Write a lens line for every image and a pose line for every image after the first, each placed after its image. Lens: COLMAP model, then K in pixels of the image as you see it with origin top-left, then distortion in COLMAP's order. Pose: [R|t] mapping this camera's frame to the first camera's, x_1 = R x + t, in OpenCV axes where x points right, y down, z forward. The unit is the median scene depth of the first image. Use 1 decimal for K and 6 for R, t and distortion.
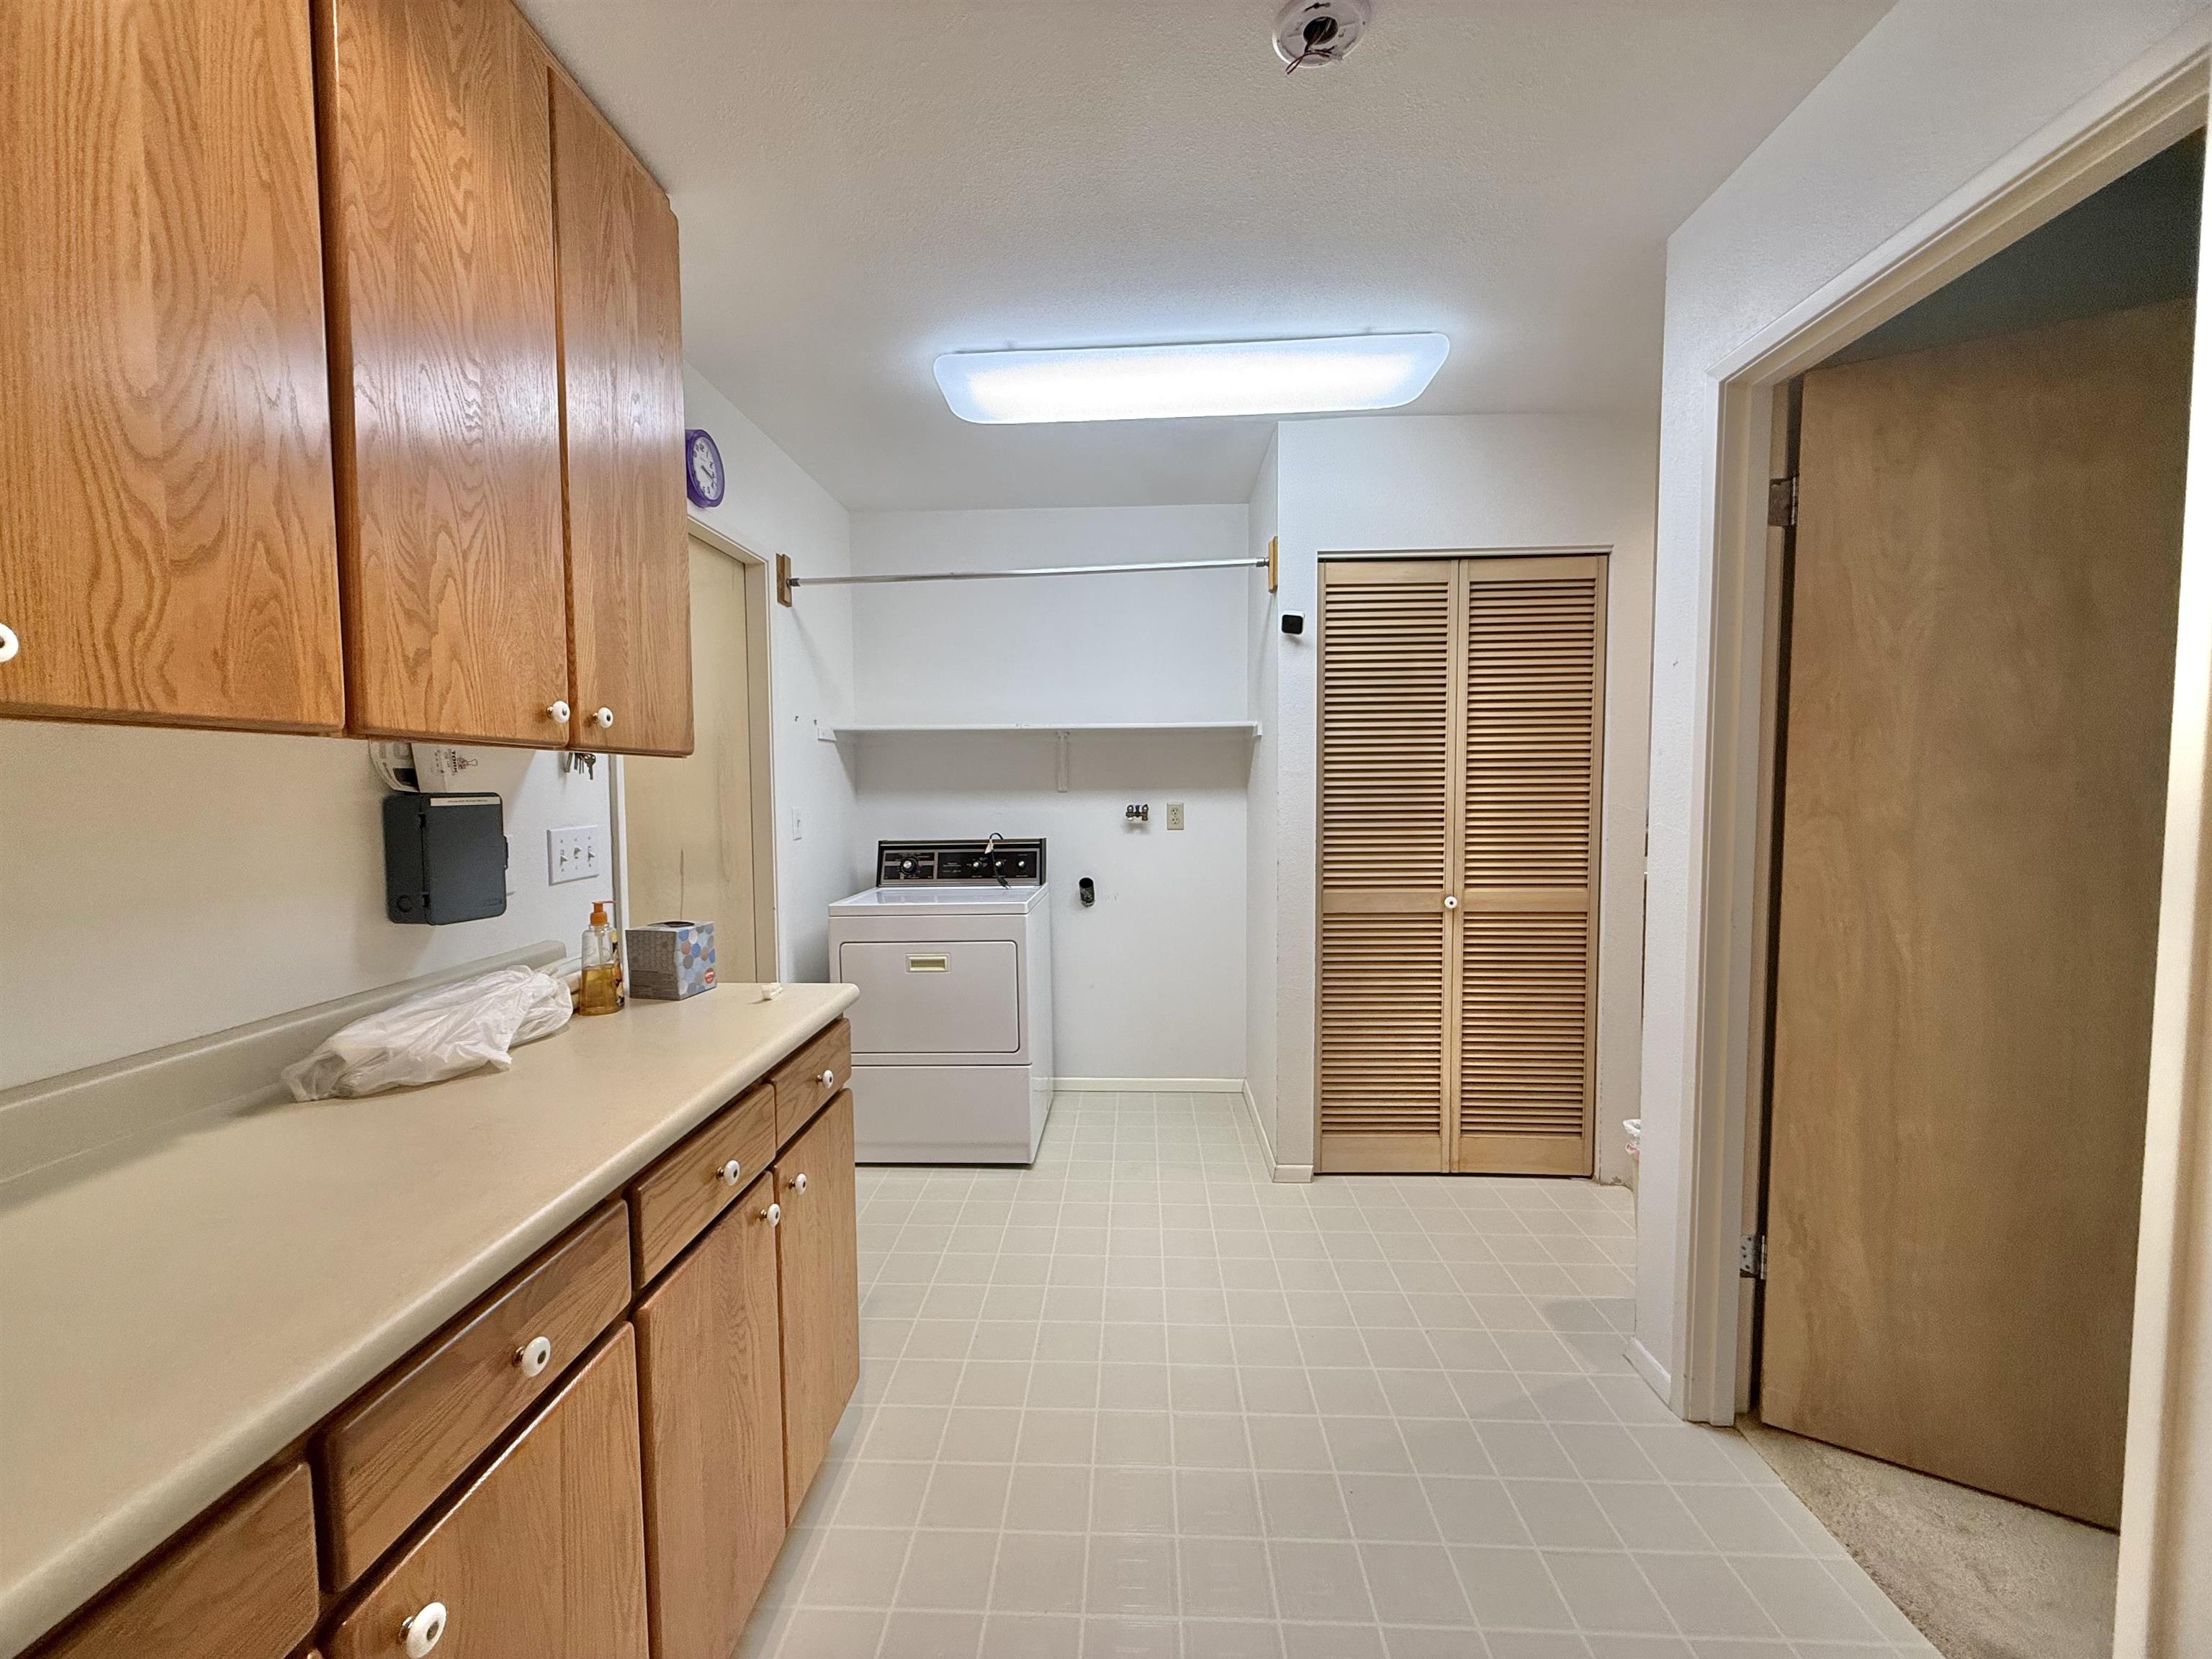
lens RADIAL K [[886.9, 0, 1103.1], [0, 886.9, 821.1], [0, 0, 1]] dist [-0.011640, 0.002534]
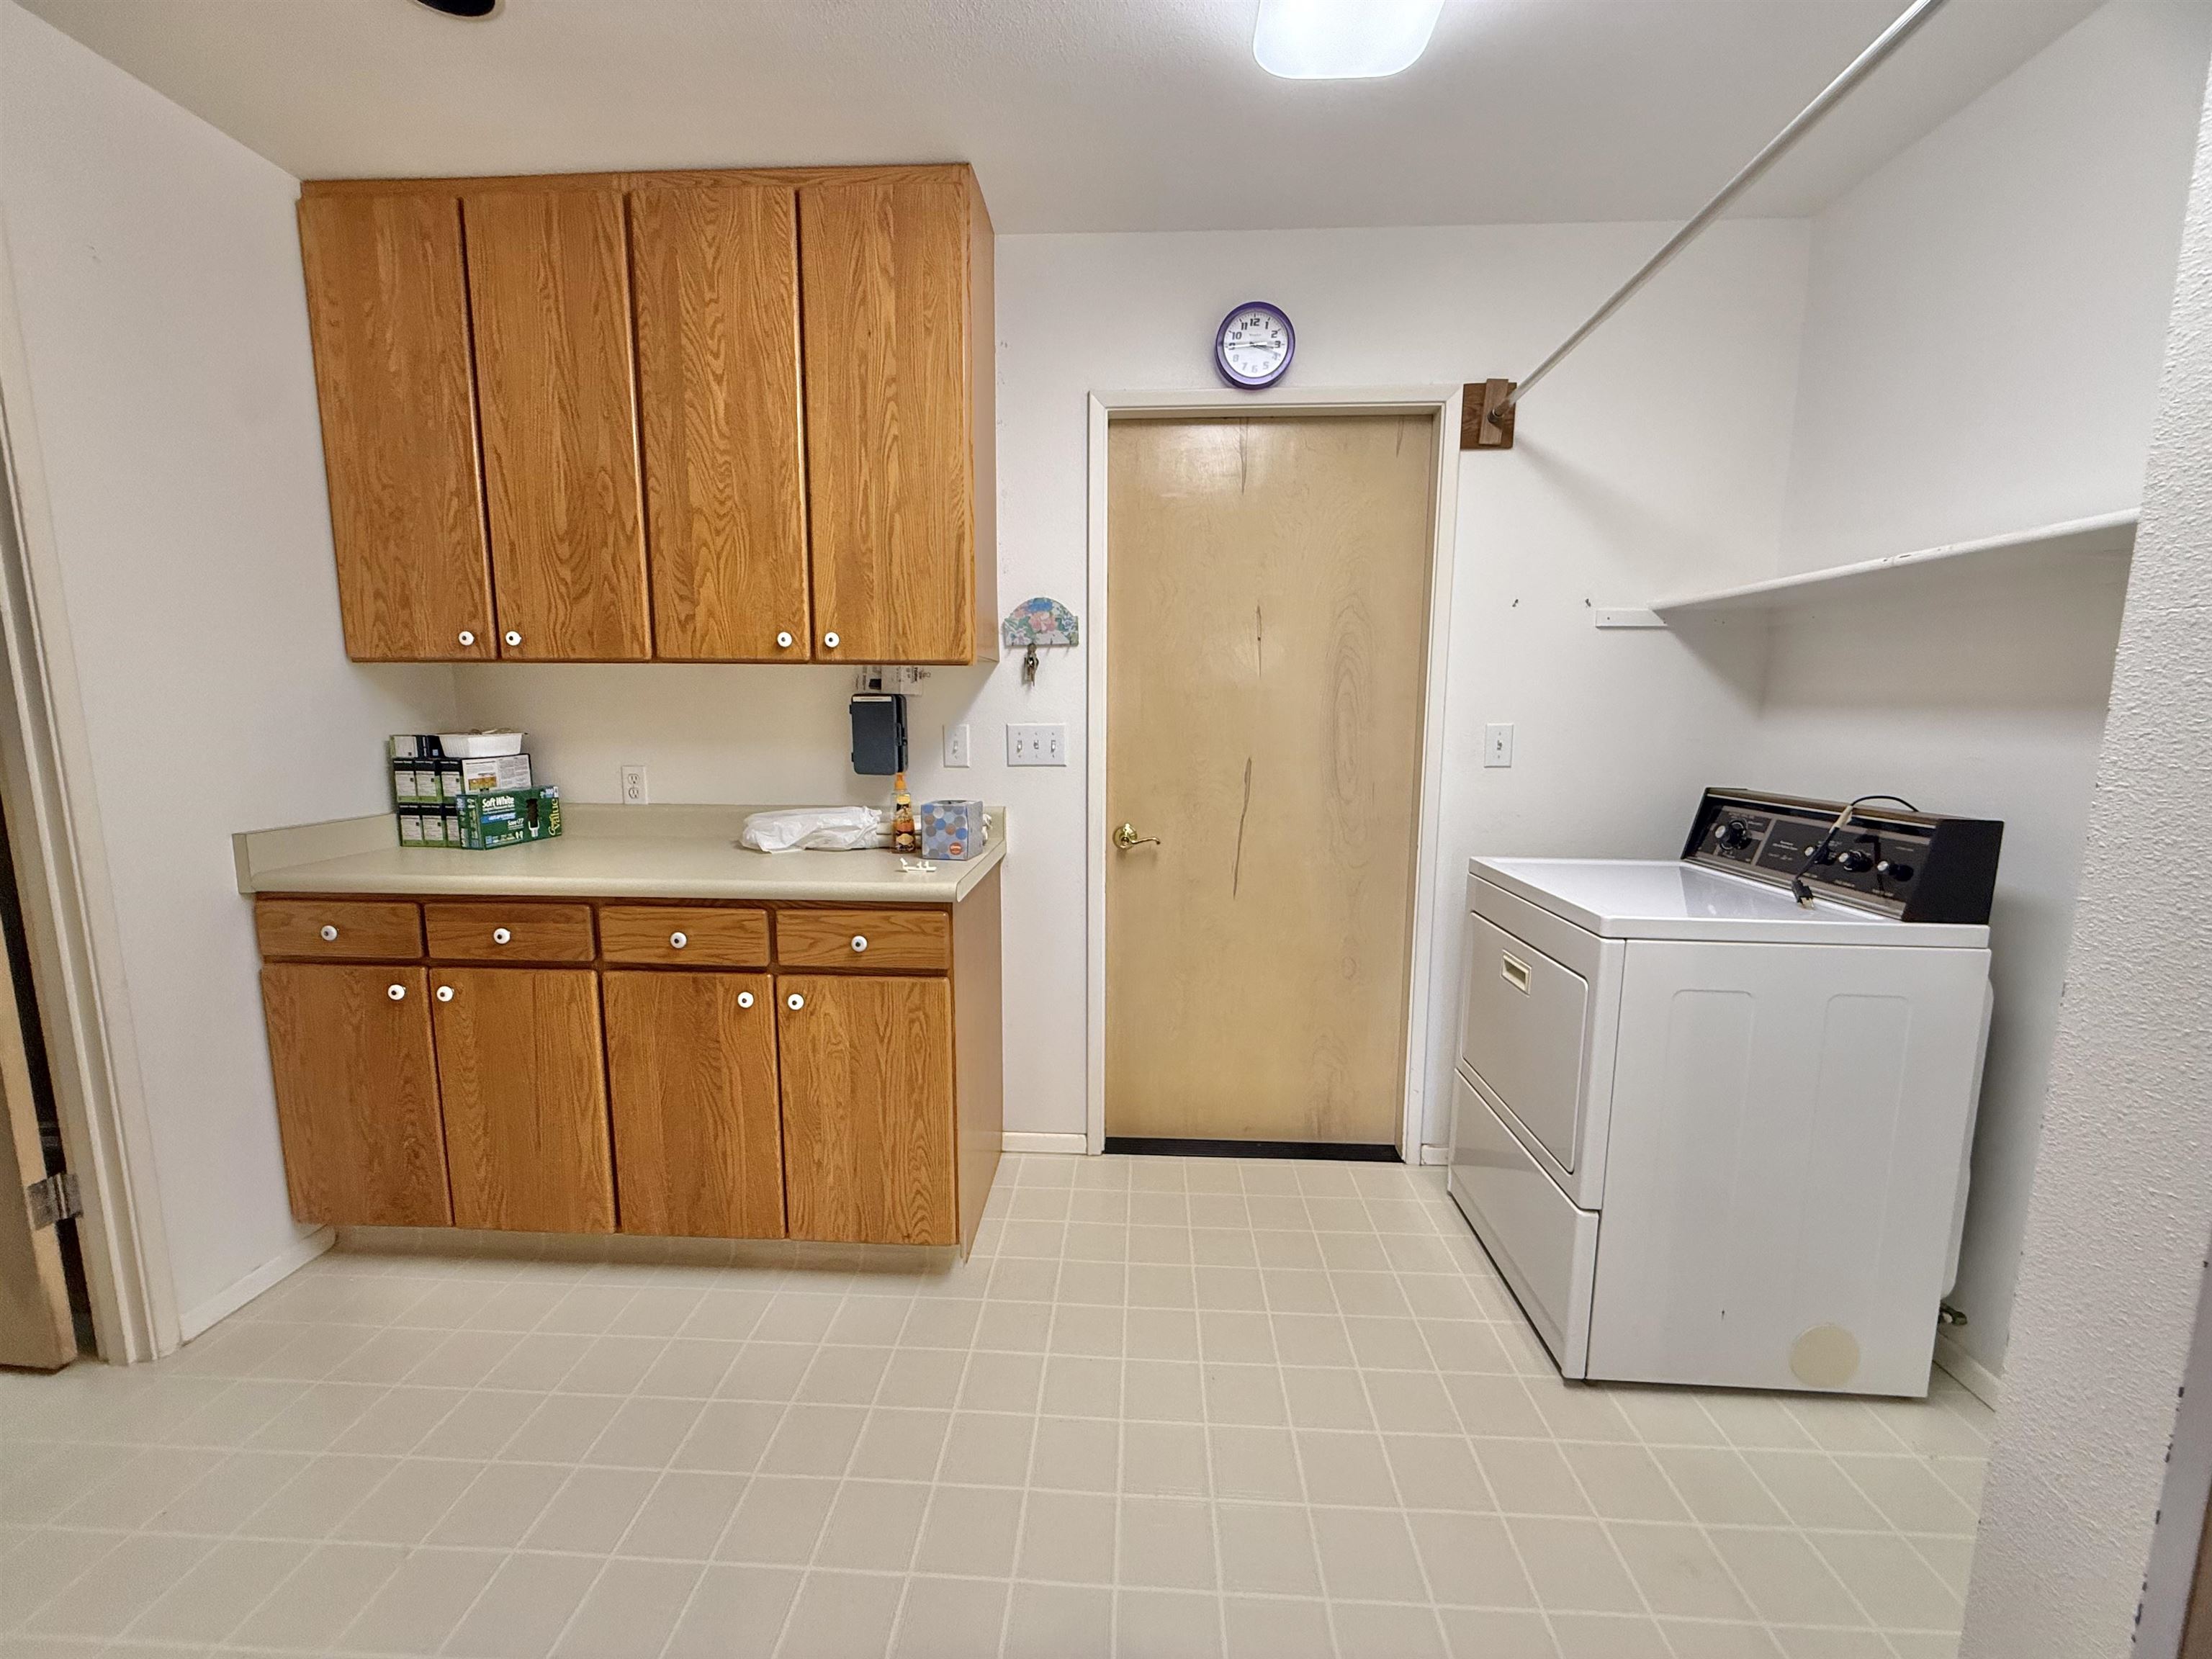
lens RADIAL K [[886.9, 0, 1101.2], [0, 886.9, 840.1], [0, 0, 1]] dist [-0.011640, 0.002534]
pose [[-0.001801, 0.144074, -0.989565, 1.168474], [-0.051044, 0.988264, 0.143978, -0.032061], [0.998695, 0.050771, 0.005574, 1.860411]]
